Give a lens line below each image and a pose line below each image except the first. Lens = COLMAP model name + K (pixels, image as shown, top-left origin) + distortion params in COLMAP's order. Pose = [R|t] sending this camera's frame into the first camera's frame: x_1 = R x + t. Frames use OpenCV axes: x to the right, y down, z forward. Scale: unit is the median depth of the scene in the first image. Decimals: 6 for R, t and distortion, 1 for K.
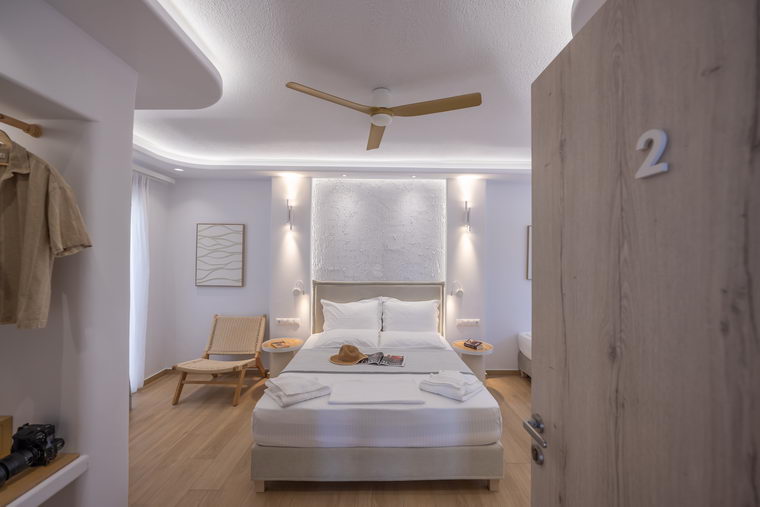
lens RADIAL K [[297.5, 0, 378.4], [0, 297.5, 252.4], [0, 0, 1]] dist [-0.004241, 0.000064]
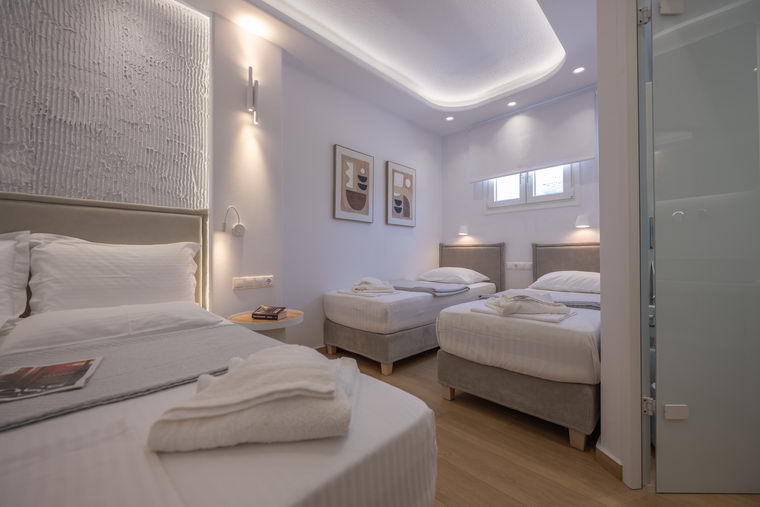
lens RADIAL K [[305.3, 0, 380.0], [0, 305.3, 253.5], [0, 0, 1]] dist [-0.003133, -0.000107]
pose [[0.707214, -0.005522, 0.706978, 0.056088], [-0.006612, 0.999874, 0.014424, 0.171661], [-0.706968, -0.014876, 0.707089, 0.407949]]
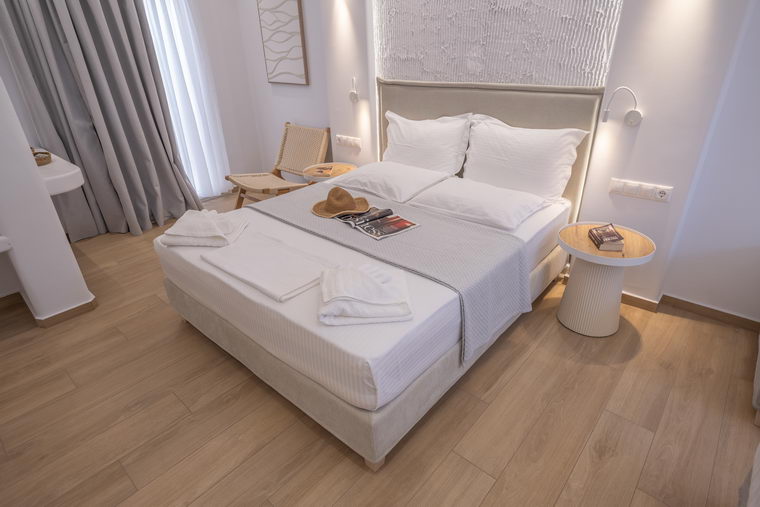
lens RADIAL K [[410.8, 0, 381.3], [0, 410.8, 247.4], [0, 0, 1]] dist [0.001586, 0.000128]
pose [[0.757867, 0.264778, -0.596264, 0.397291], [0.043225, 0.891555, 0.450846, 0.024899], [0.650976, -0.367455, 0.664235, 0.324104]]
